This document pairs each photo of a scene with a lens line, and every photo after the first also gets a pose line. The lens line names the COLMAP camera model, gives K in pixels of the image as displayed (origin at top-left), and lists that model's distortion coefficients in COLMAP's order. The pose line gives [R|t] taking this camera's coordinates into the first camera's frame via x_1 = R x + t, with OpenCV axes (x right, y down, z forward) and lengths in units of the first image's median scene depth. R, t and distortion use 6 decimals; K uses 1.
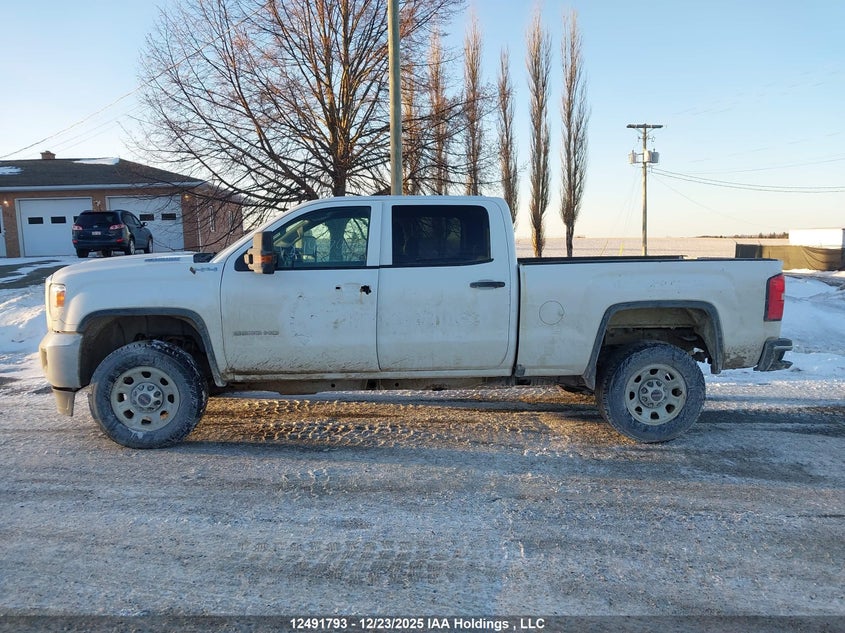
lens RADIAL K [[664.3, 0, 417.2], [0, 664.3, 317.6], [0, 0, 1]] dist [0.018769, -0.013423]
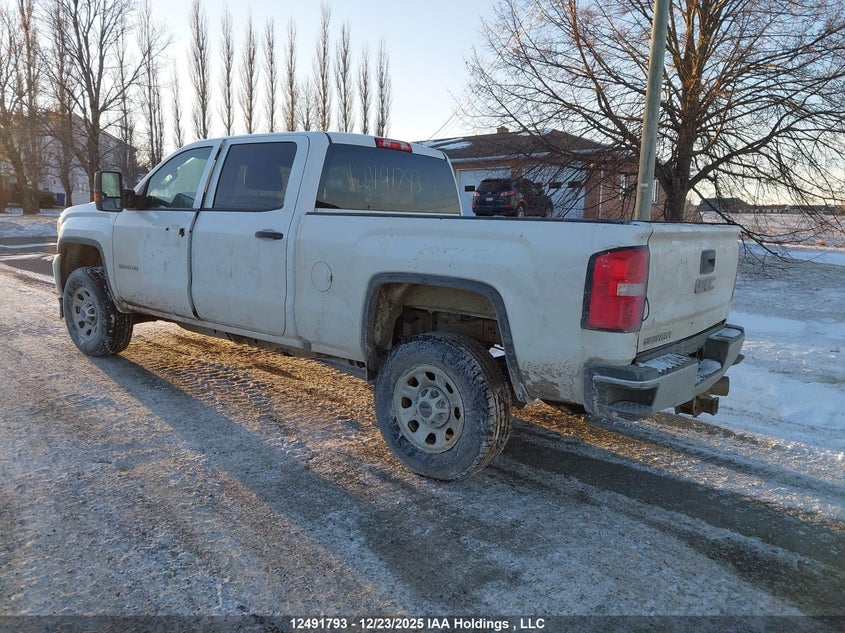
lens RADIAL K [[666.1, 0, 418.4], [0, 666.1, 317.0], [0, 0, 1]] dist [0.051709, -0.012559]
pose [[0.742914, 0.136869, -0.655245, 0.793502], [-0.113480, 0.990456, 0.078226, -0.033496], [0.659698, 0.016242, 0.751355, 0.465445]]
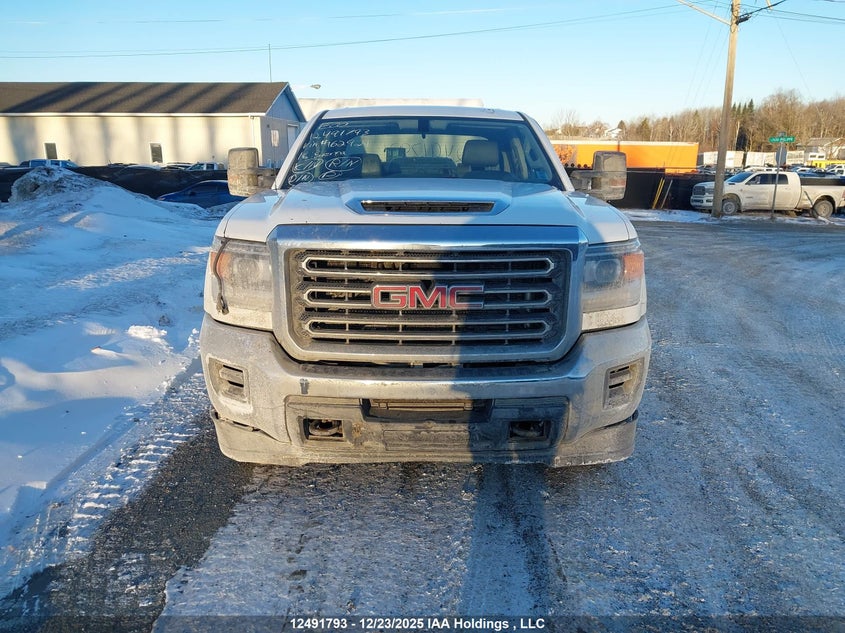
lens RADIAL K [[664.3, 0, 417.2], [0, 664.3, 317.6], [0, 0, 1]] dist [0.018769, -0.013423]
pose [[0.060999, -0.223240, 0.972853, -1.043825], [0.101864, 0.970971, 0.216422, -0.117916], [-0.992926, 0.085897, 0.081969, 1.072607]]
